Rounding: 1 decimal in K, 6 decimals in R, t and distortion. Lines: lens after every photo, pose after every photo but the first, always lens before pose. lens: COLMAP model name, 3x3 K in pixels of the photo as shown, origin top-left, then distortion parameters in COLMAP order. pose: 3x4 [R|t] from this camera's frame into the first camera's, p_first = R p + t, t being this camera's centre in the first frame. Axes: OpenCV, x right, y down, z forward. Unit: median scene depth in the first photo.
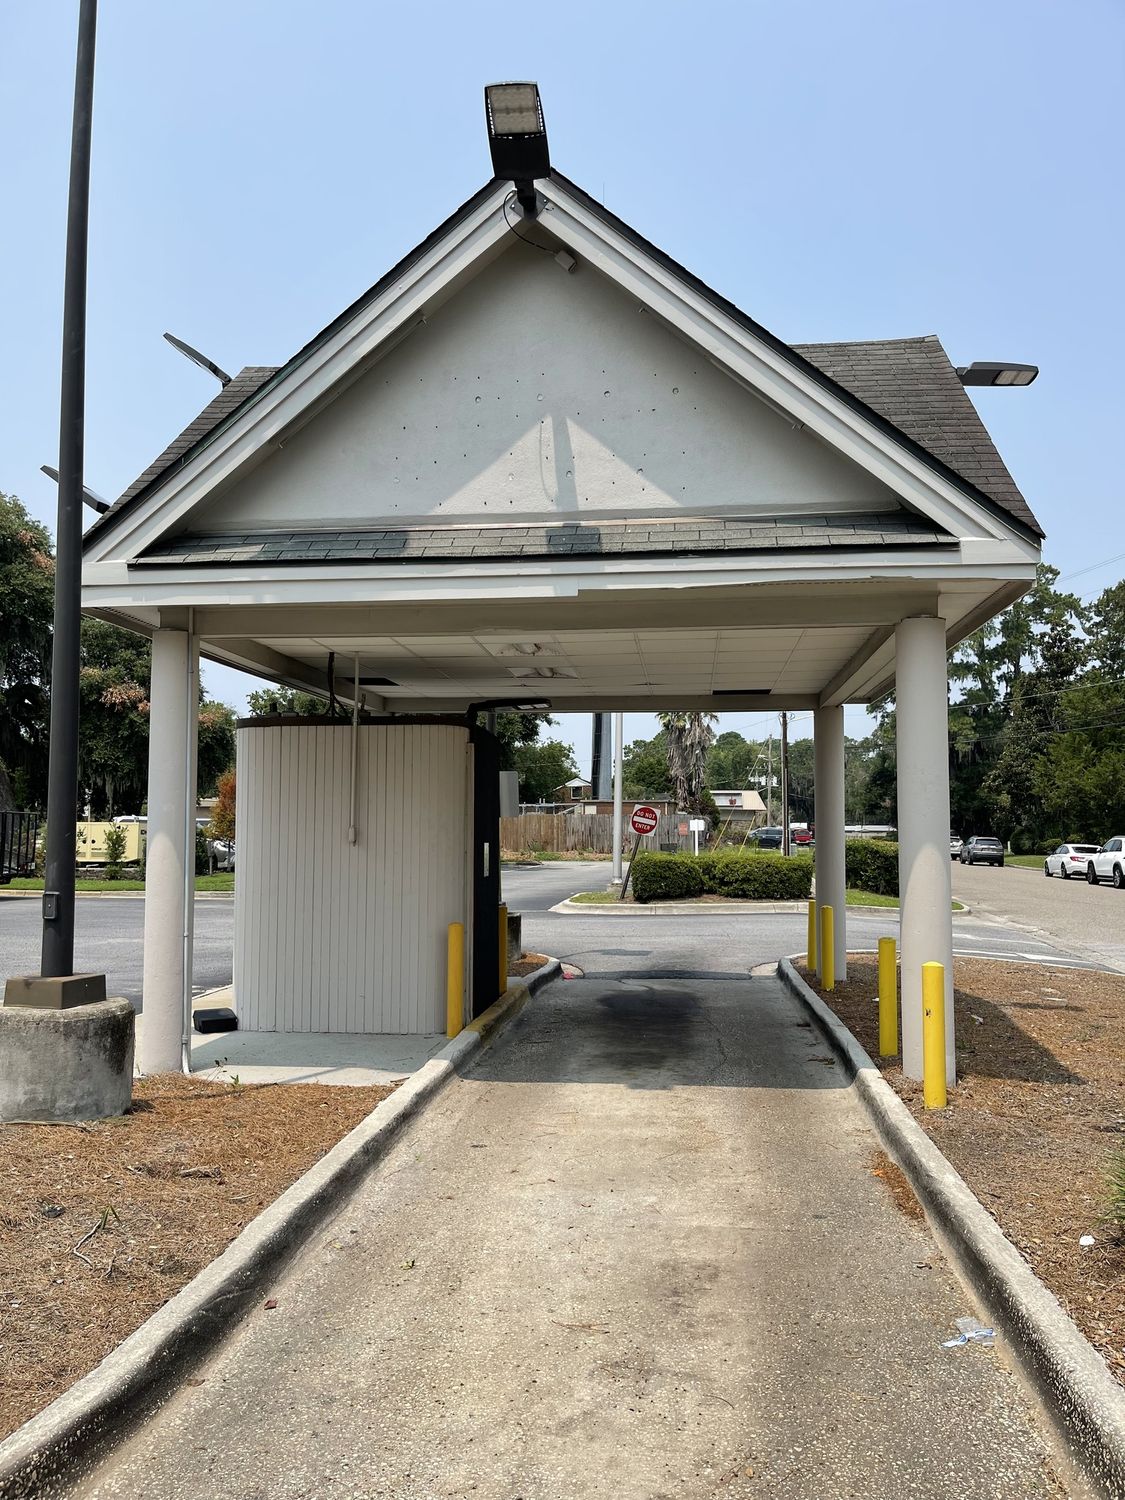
lens RADIAL K [[1143.6, 0, 560.0], [0, 1143.6, 751.9], [0, 0, 1]] dist [0.025373, -0.003067]
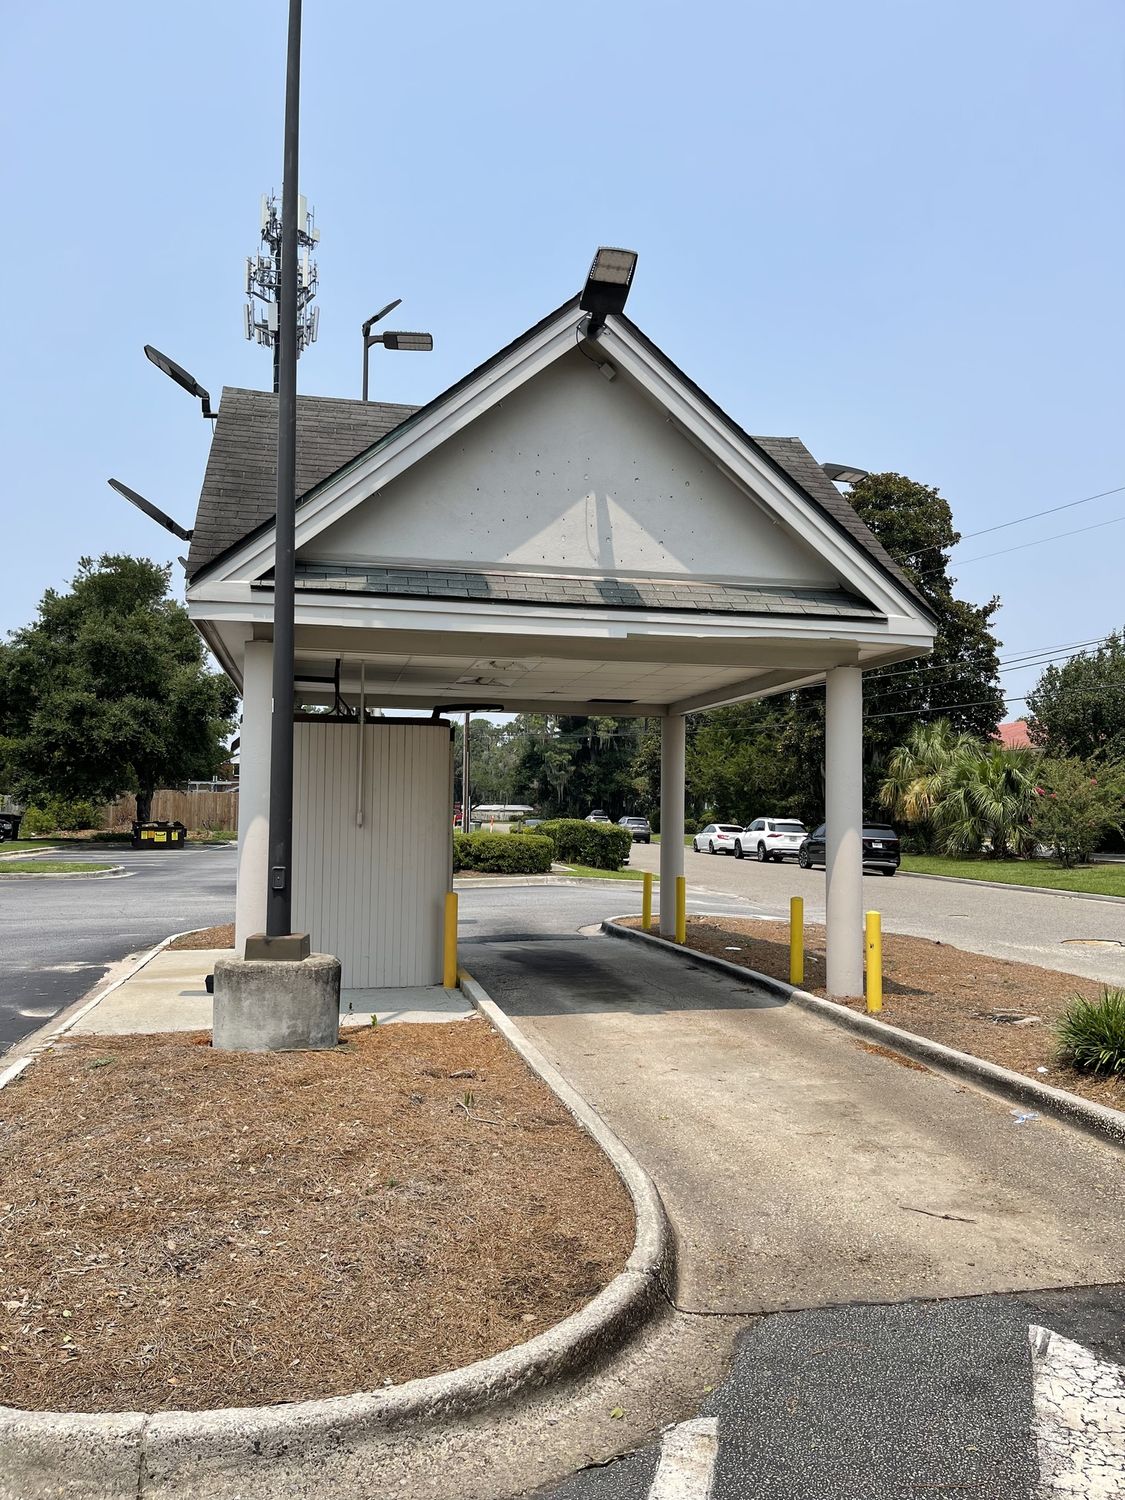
lens RADIAL K [[1143.6, 0, 565.9], [0, 1143.6, 751.5], [0, 0, 1]] dist [0.025373, -0.003067]
pose [[0.944502, 0.024850, 0.327565, -0.455018], [-0.031041, 0.999424, 0.013685, -0.022003], [-0.327036, -0.023093, 0.944730, -0.203174]]
